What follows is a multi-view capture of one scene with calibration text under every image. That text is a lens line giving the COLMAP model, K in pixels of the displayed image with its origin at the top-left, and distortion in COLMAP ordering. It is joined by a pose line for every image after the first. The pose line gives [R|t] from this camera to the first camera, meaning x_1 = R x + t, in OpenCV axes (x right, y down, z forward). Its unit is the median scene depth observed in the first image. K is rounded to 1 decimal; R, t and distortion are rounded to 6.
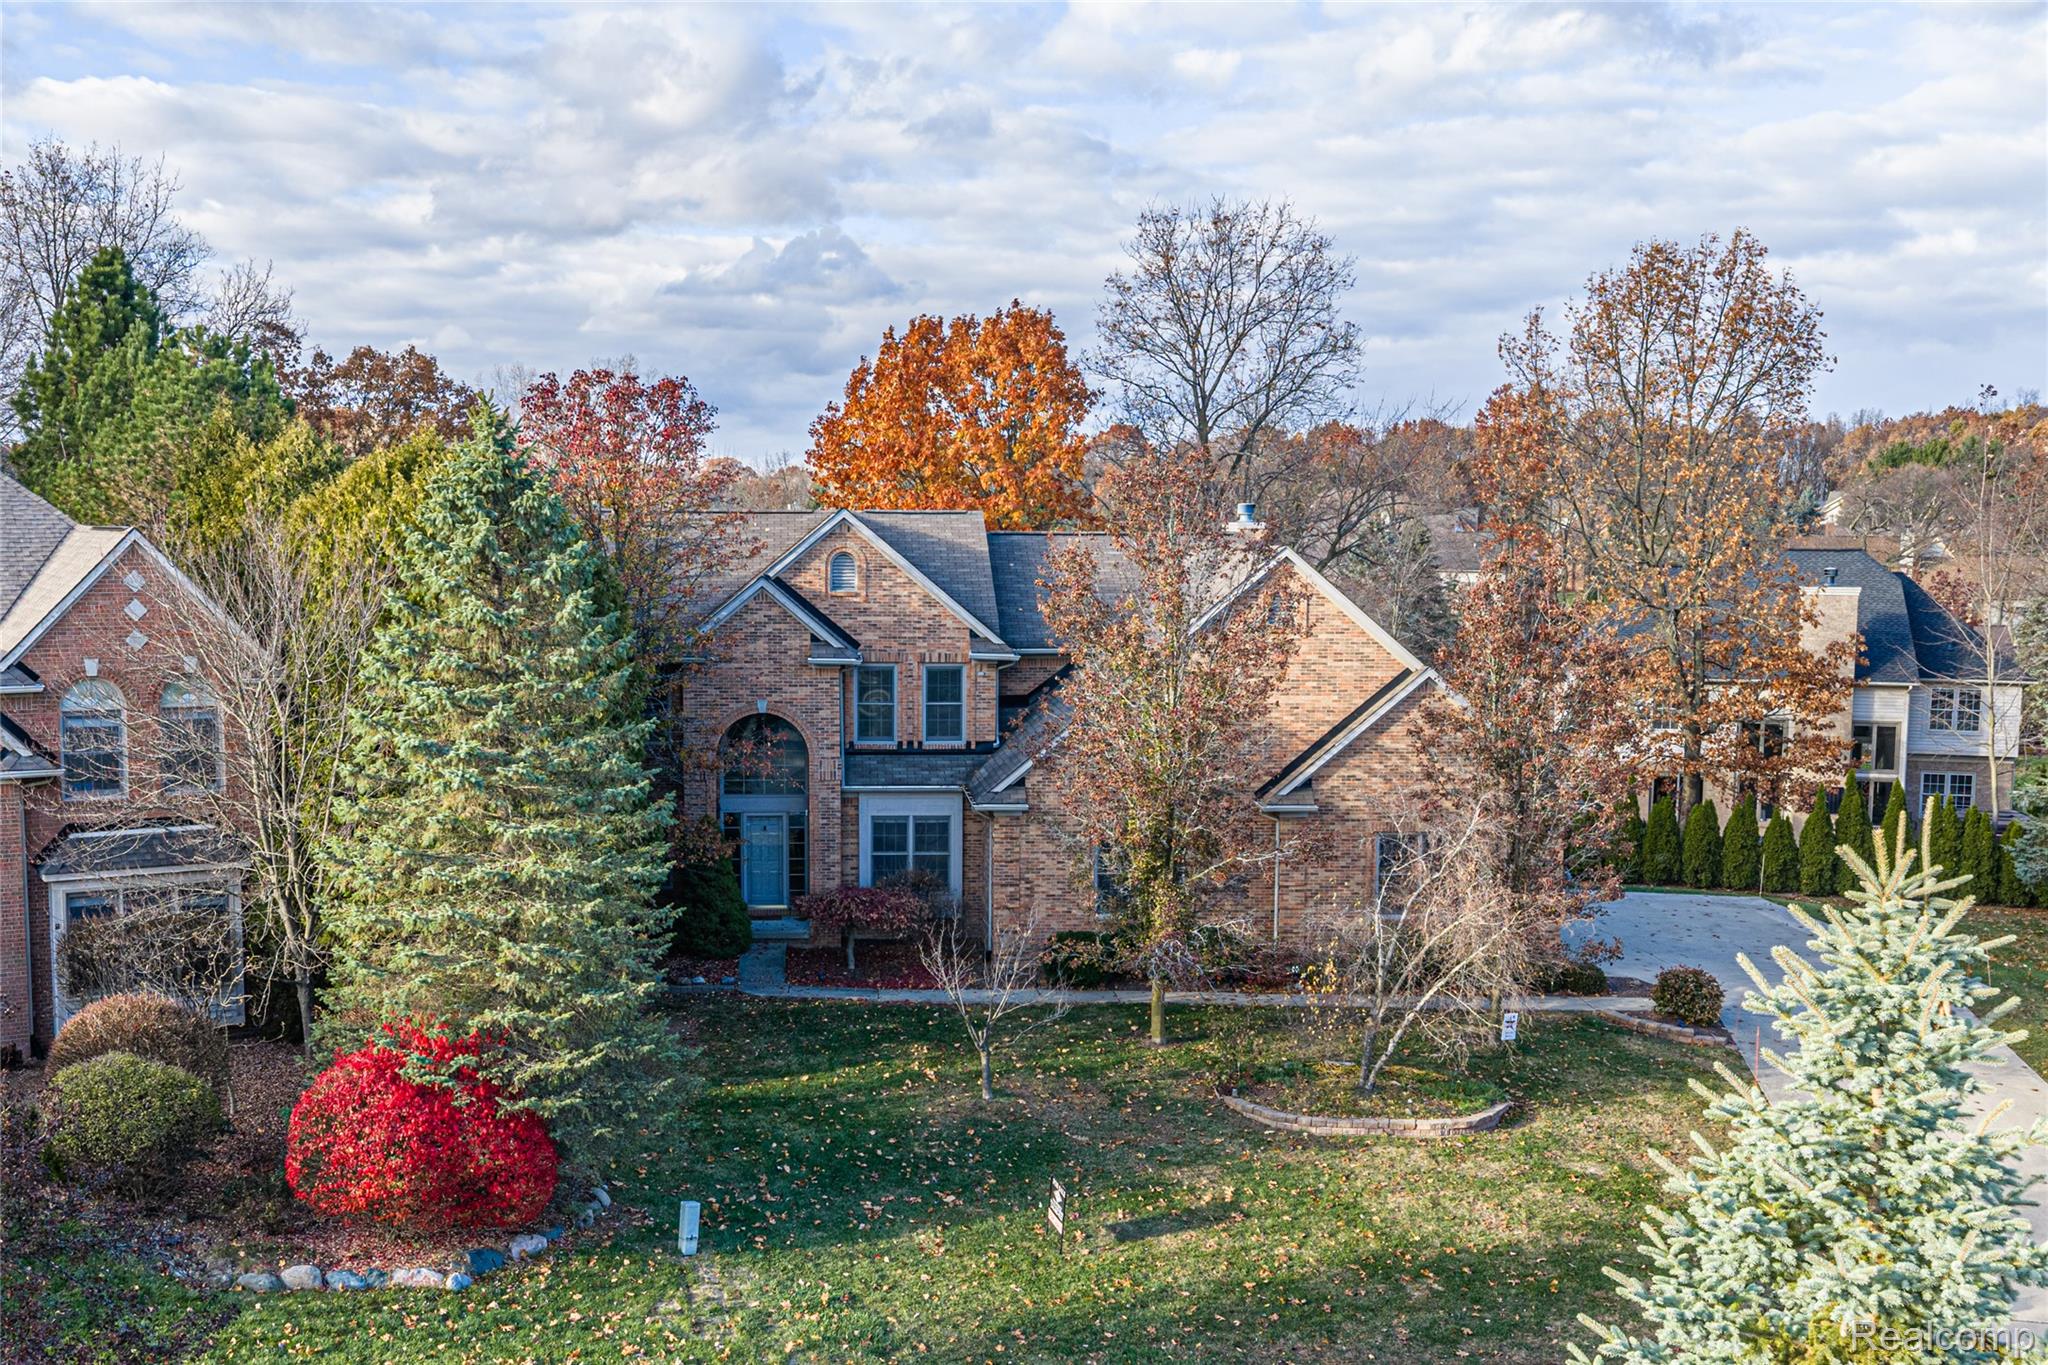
lens RADIAL K [[2197.4, 0, 928.9], [0, 2197.4, 685.7], [0, 0, 1]] dist [0.022691, 0.003756]
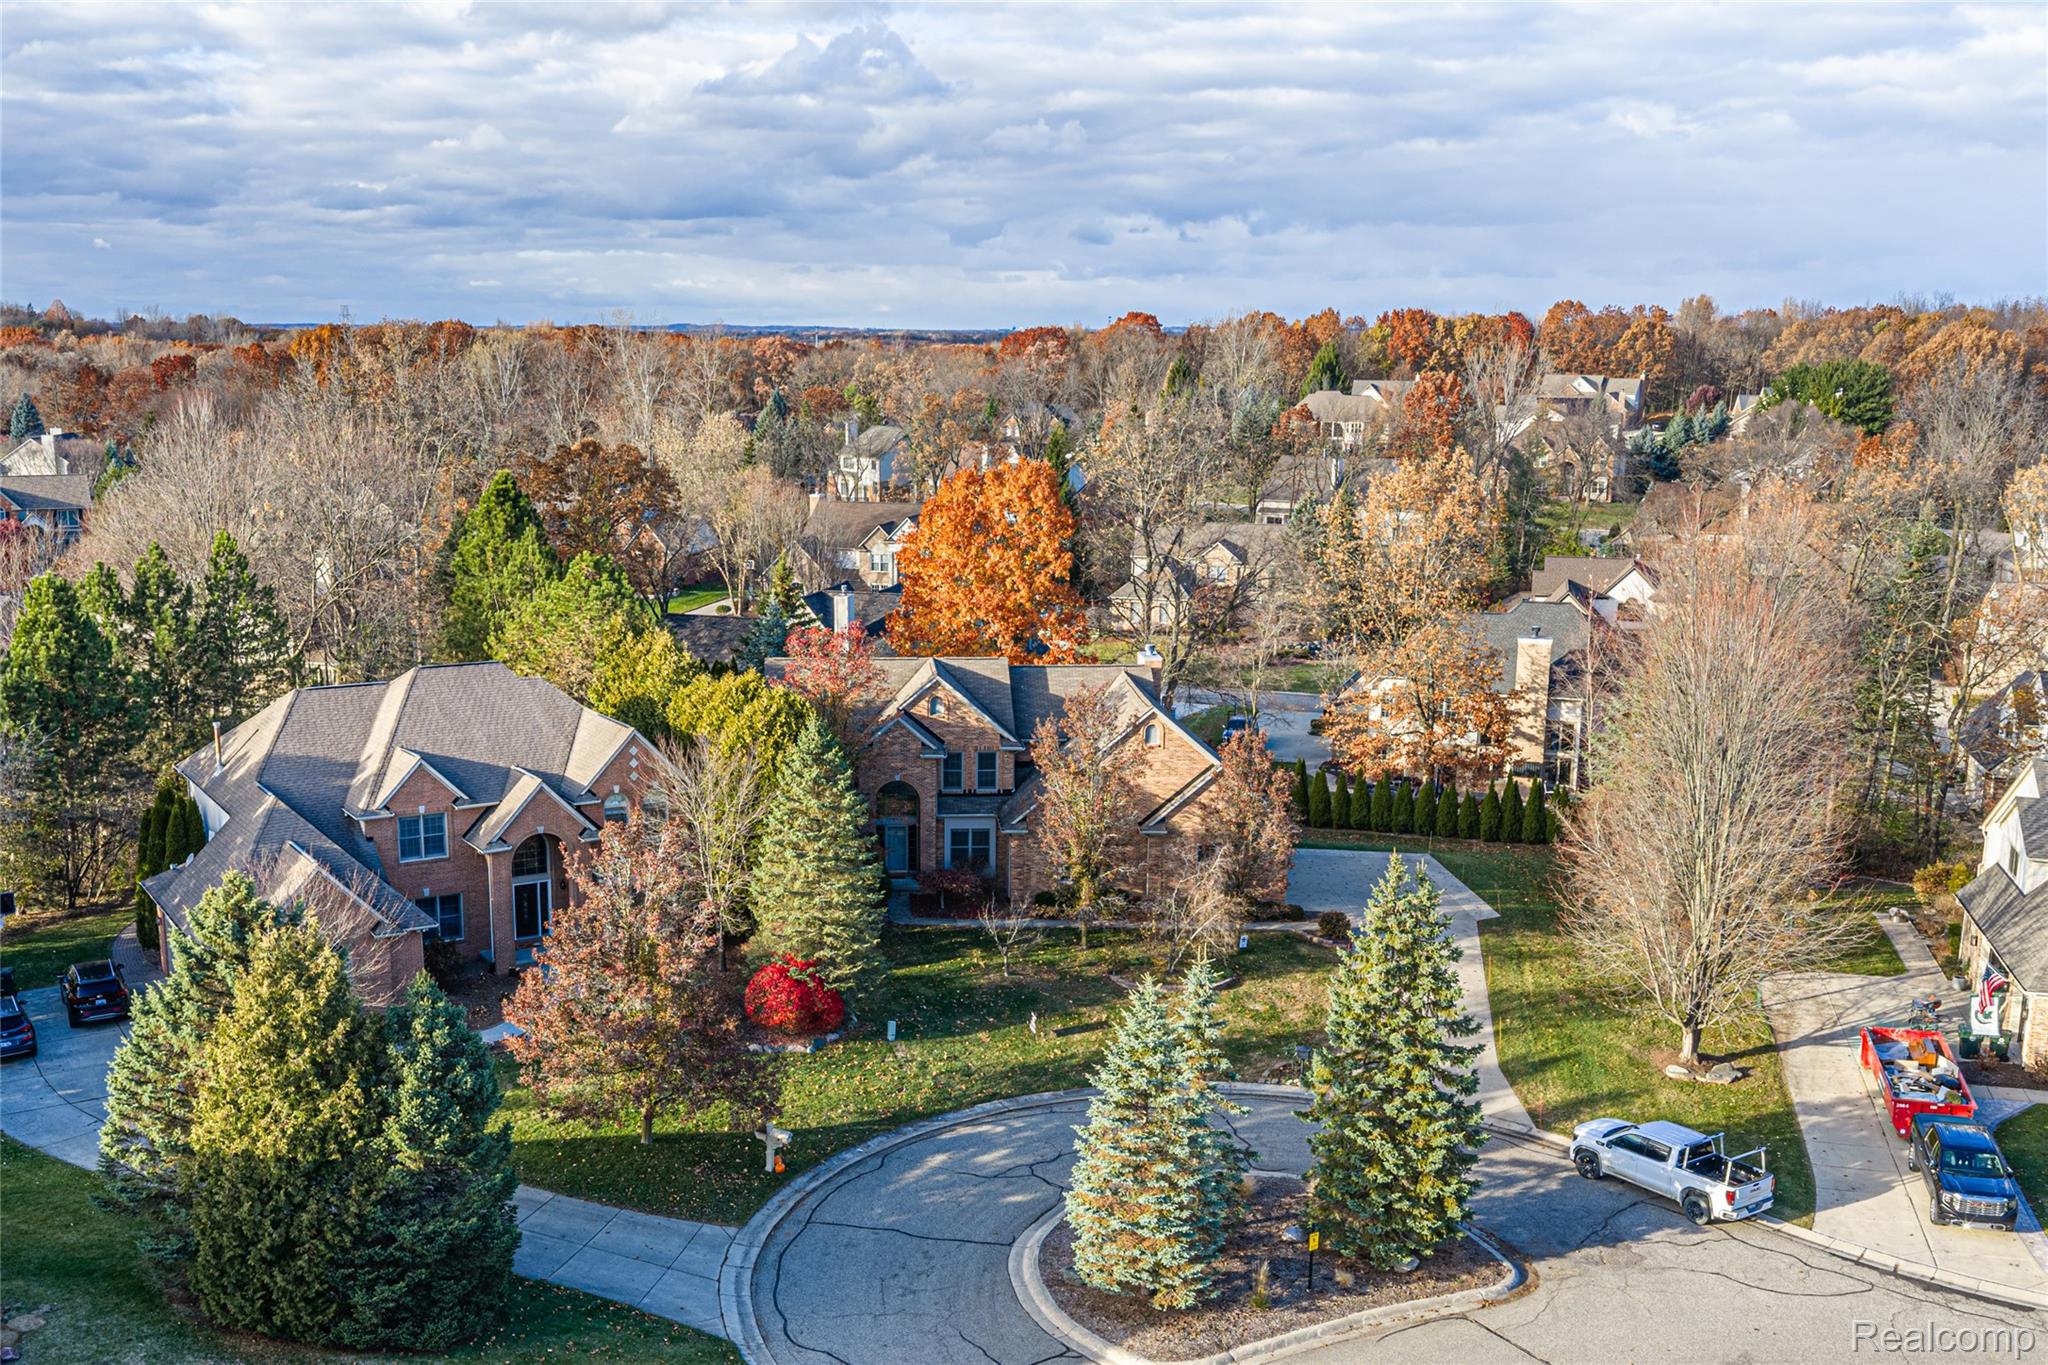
lens RADIAL K [[2197.4, 0, 928.9], [0, 2197.4, 685.7], [0, 0, 1]] dist [0.022691, 0.003756]
pose [[0.999905, 0.000574, -0.013736, -0.023448], [0.000647, 0.996054, 0.088746, -0.315046], [0.013733, -0.088746, 0.995960, -1.250849]]
